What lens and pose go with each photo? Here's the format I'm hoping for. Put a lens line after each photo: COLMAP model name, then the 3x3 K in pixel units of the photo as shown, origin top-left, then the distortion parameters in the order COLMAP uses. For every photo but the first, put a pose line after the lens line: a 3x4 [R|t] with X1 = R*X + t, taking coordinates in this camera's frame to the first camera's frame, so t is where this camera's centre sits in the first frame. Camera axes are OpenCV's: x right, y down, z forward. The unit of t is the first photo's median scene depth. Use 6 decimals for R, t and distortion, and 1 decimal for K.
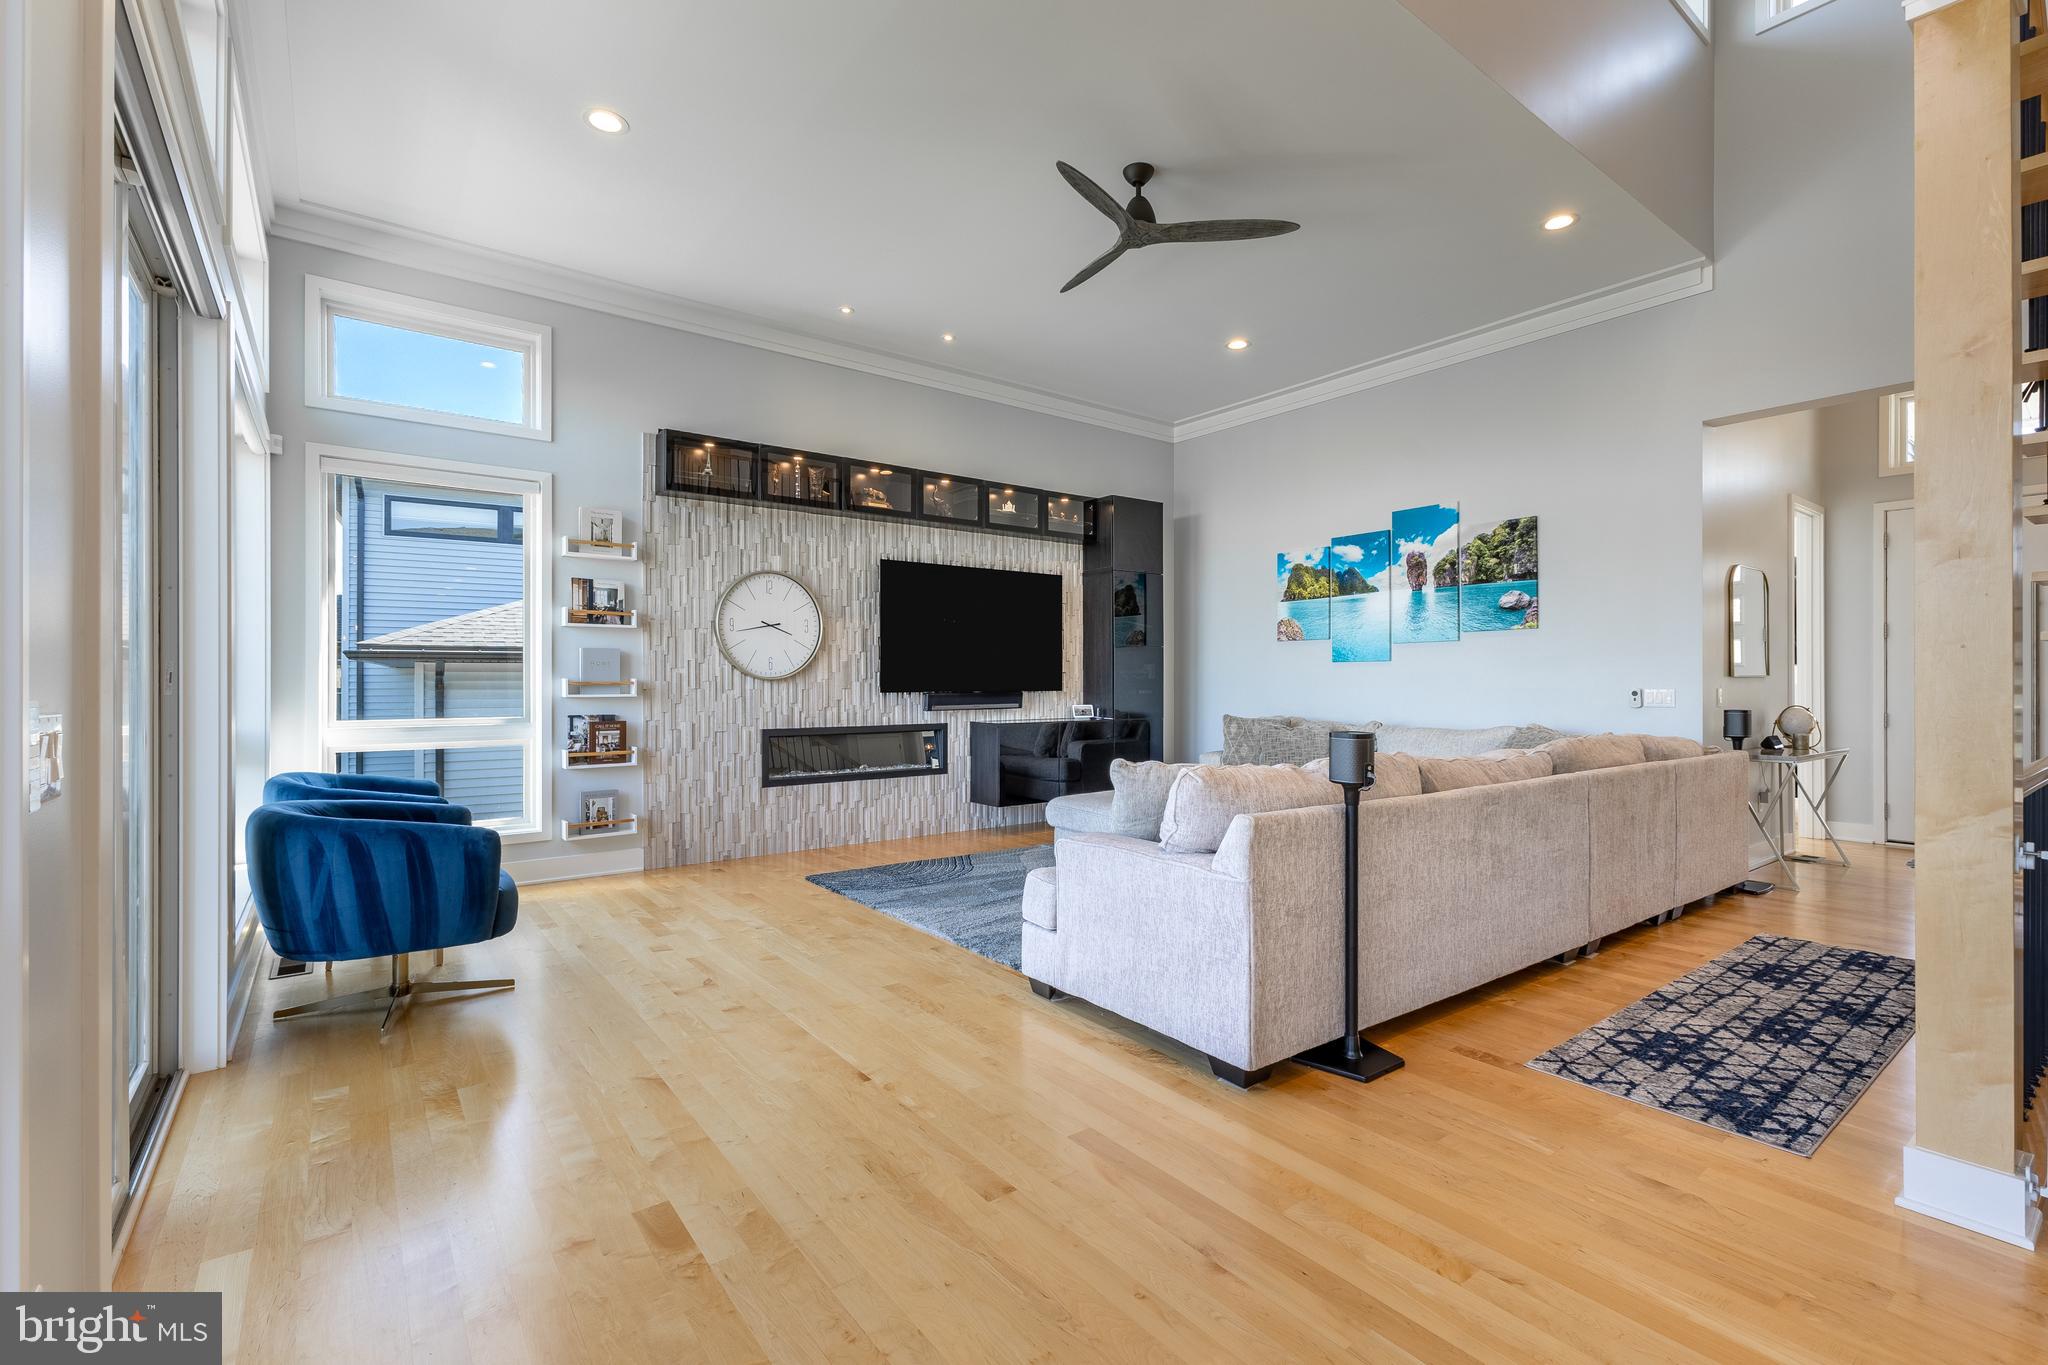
lens RADIAL K [[900.8, 0, 1022.9], [0, 900.8, 678.3], [0, 0, 1]] dist [0.010732, -0.001888]
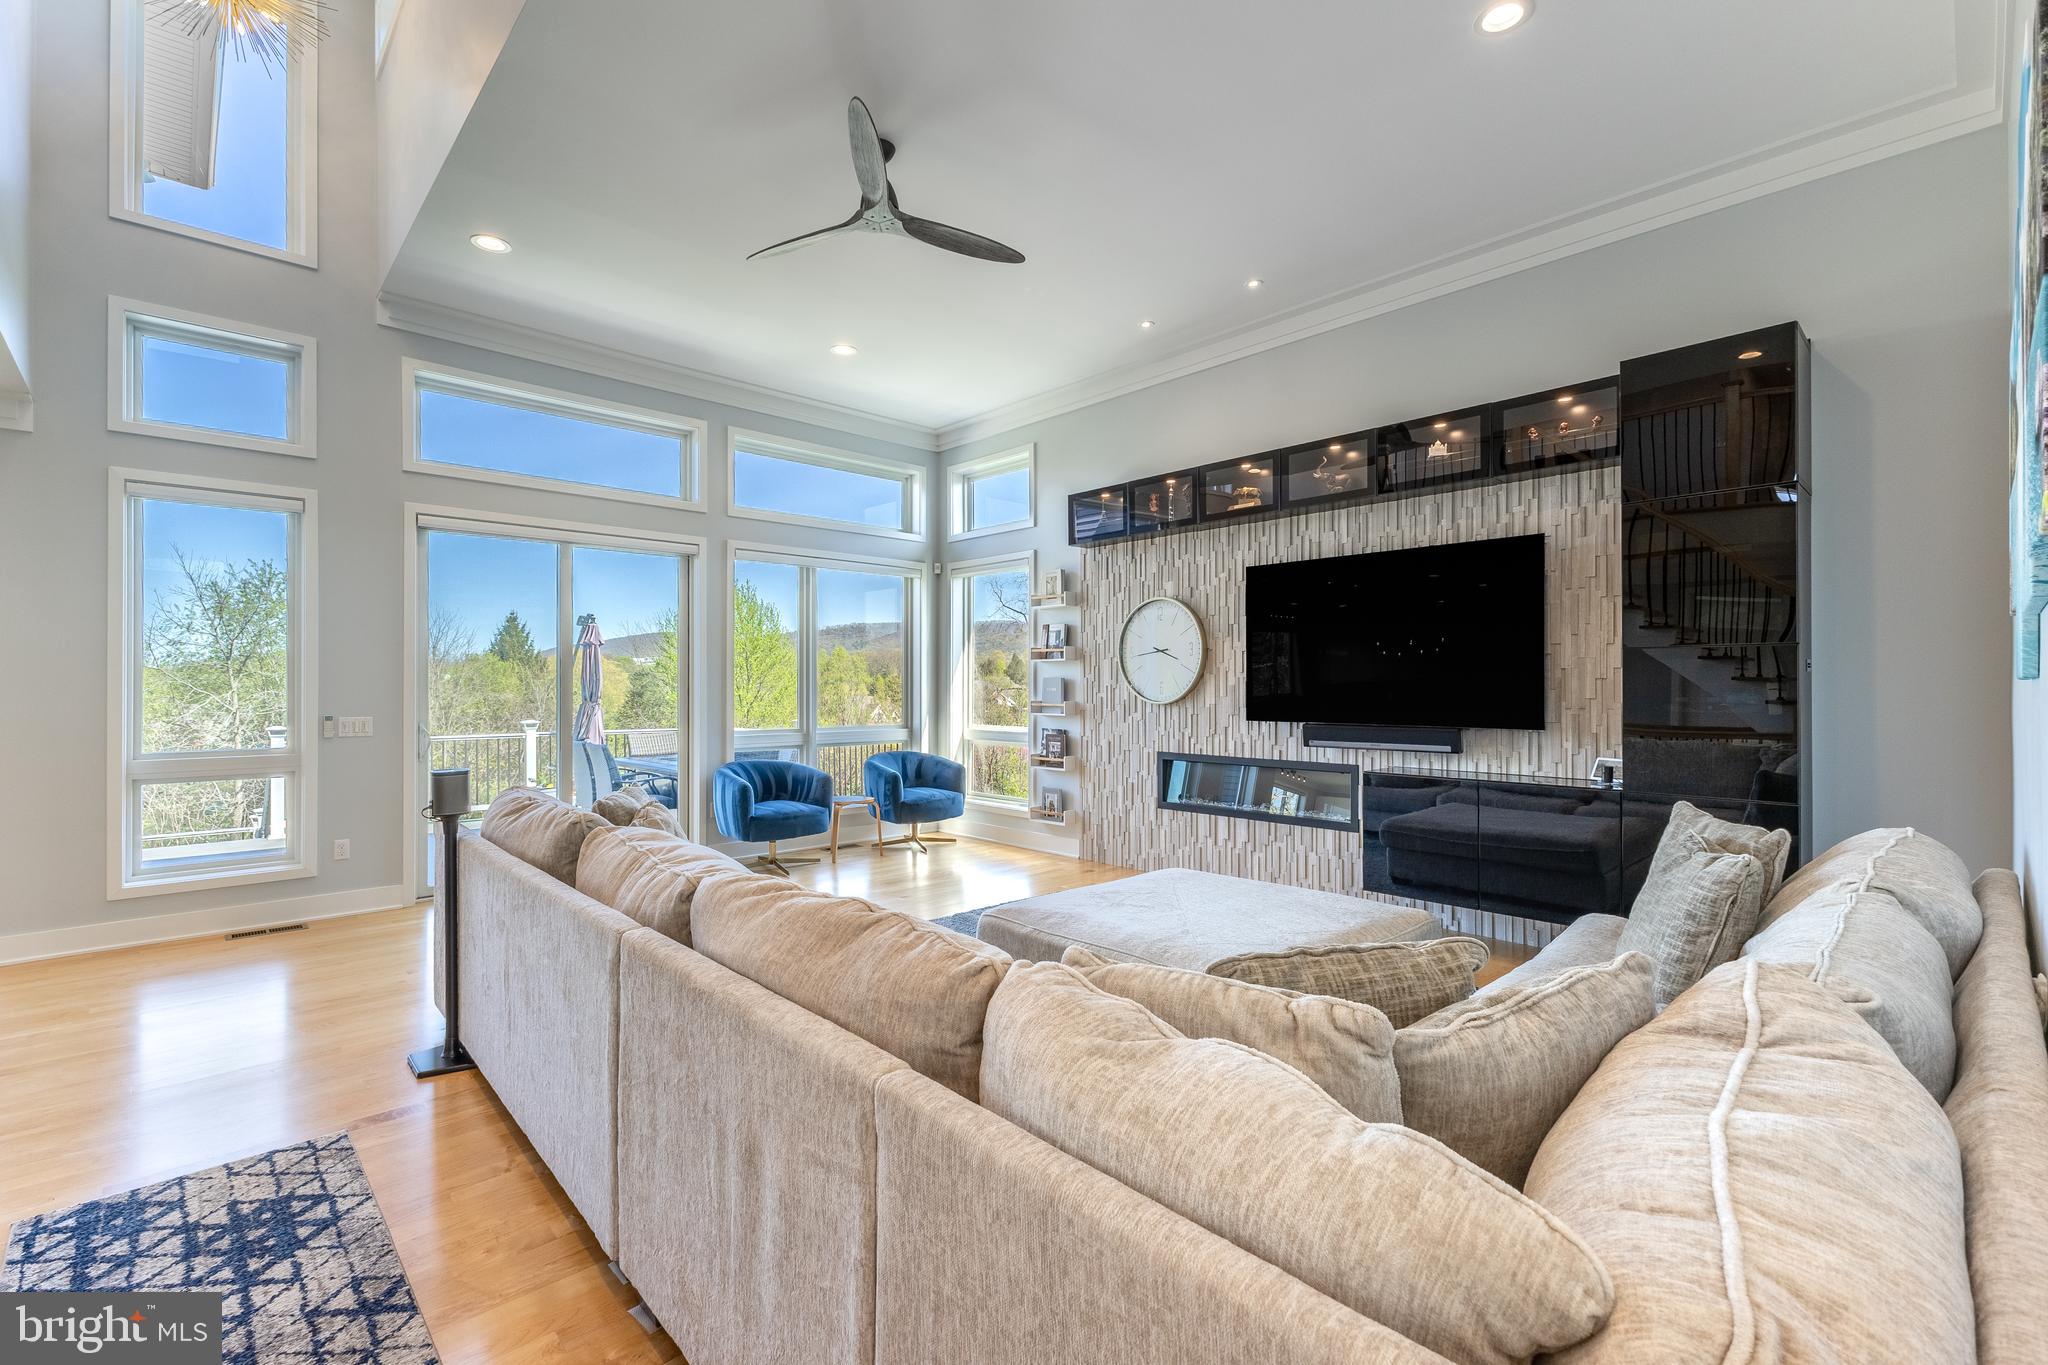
lens RADIAL K [[900.8, 0, 1014.2], [0, 900.8, 675.3], [0, 0, 1]] dist [0.010732, -0.001888]
pose [[0.098458, -0.007320, -0.995114, 0.783621], [0.005736, 0.999961, -0.006788, -0.026654], [0.995125, -0.005040, 0.098496, 0.793381]]
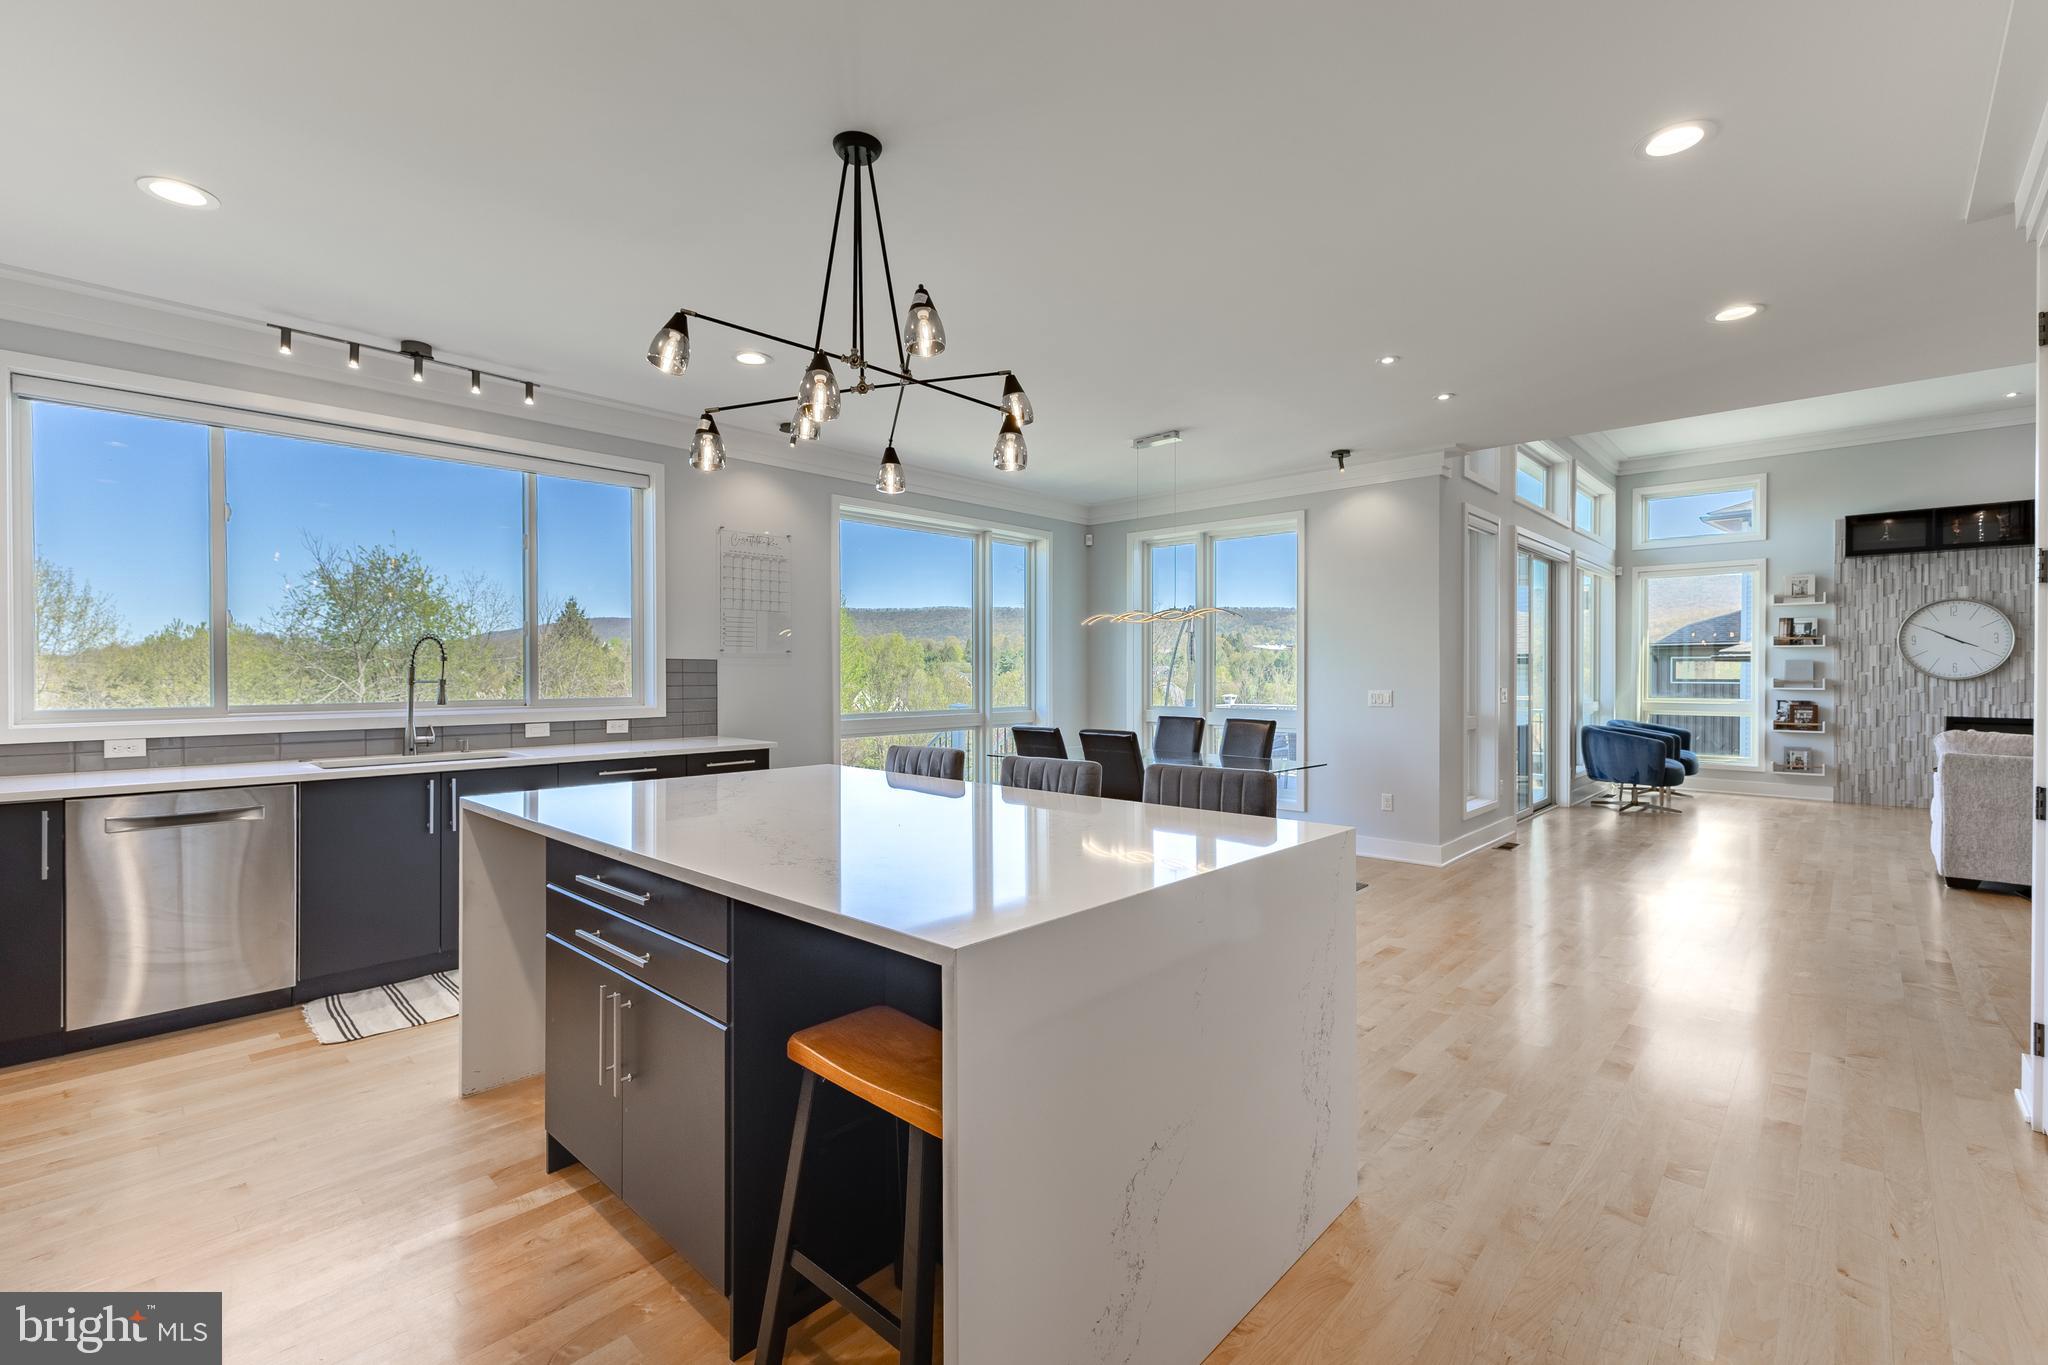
lens RADIAL K [[900.8, 0, 1022.6], [0, 900.8, 674.1], [0, 0, 1]] dist [0.010732, -0.001888]
pose [[0.171882, -0.001248, -0.985117, 0.881144], [-0.003383, 0.999993, -0.001857, 0.000442], [0.985112, 0.003652, 0.171876, -0.647410]]
